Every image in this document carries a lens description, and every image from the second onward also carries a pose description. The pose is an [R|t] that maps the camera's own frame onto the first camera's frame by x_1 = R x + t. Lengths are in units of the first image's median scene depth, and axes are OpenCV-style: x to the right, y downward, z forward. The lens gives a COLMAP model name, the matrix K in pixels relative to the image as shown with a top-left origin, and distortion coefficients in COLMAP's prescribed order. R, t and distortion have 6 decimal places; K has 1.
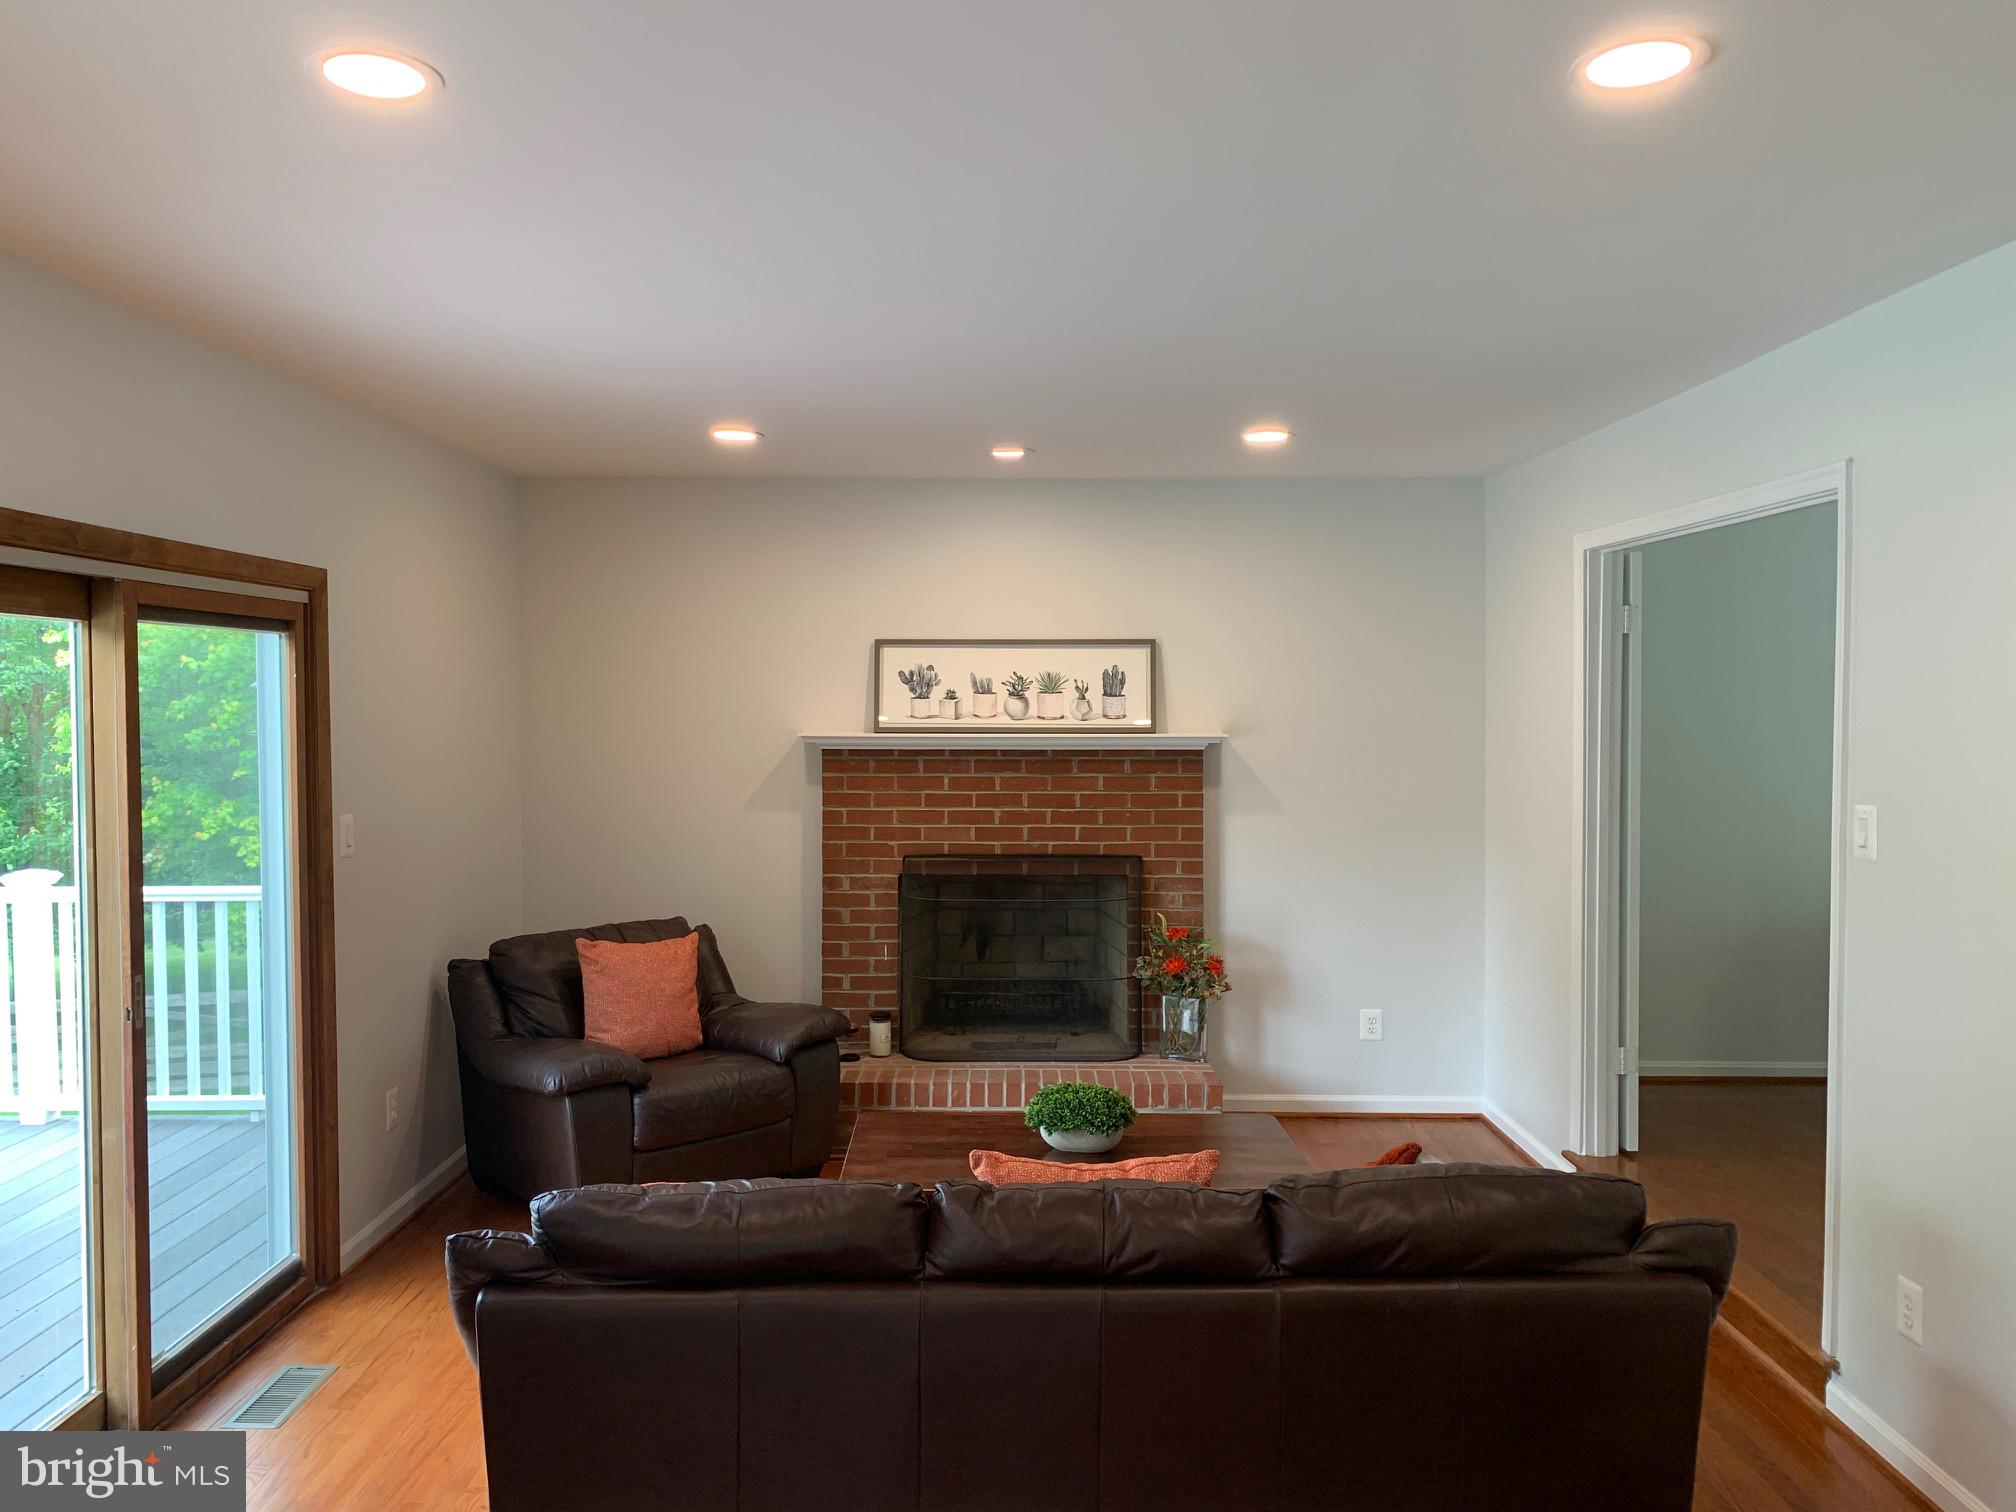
lens RADIAL K [[1523.8, 0, 997.5], [0, 1523.8, 750.3], [0, 0, 1]] dist [0.124740, -0.238580]
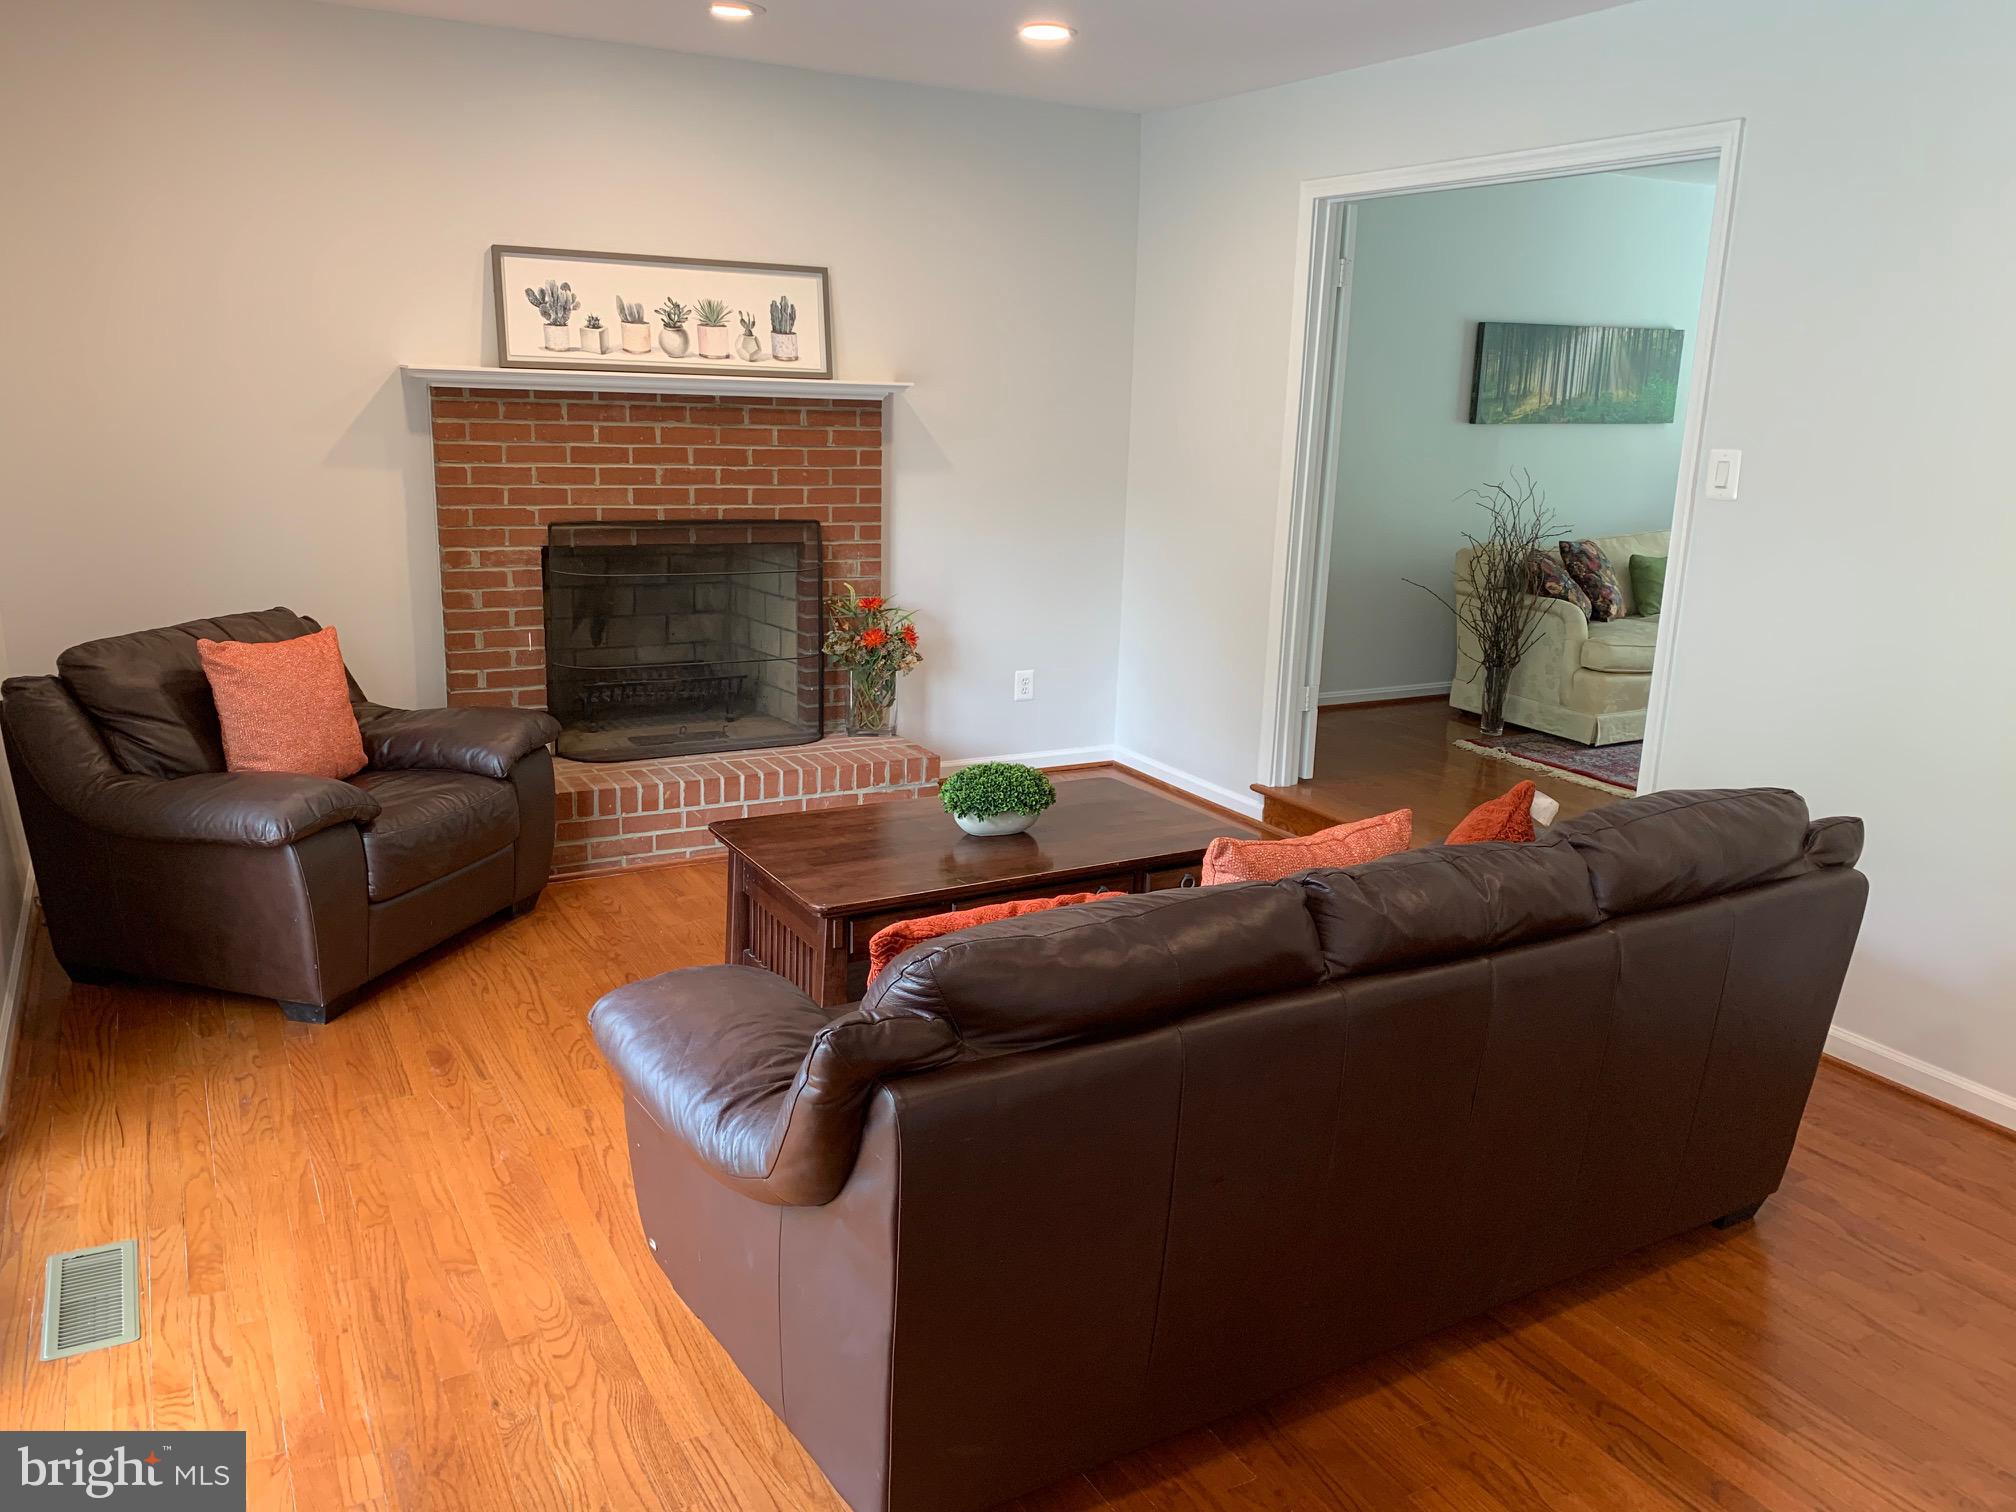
lens RADIAL K [[1523.8, 0, 997.5], [0, 1523.8, 750.3], [0, 0, 1]] dist [0.124740, -0.238580]
pose [[0.872484, -0.089111, 0.480448, -0.259922], [-0.013641, 0.978406, 0.206241, 0.014163], [-0.488452, -0.186496, 0.852428, 0.151046]]
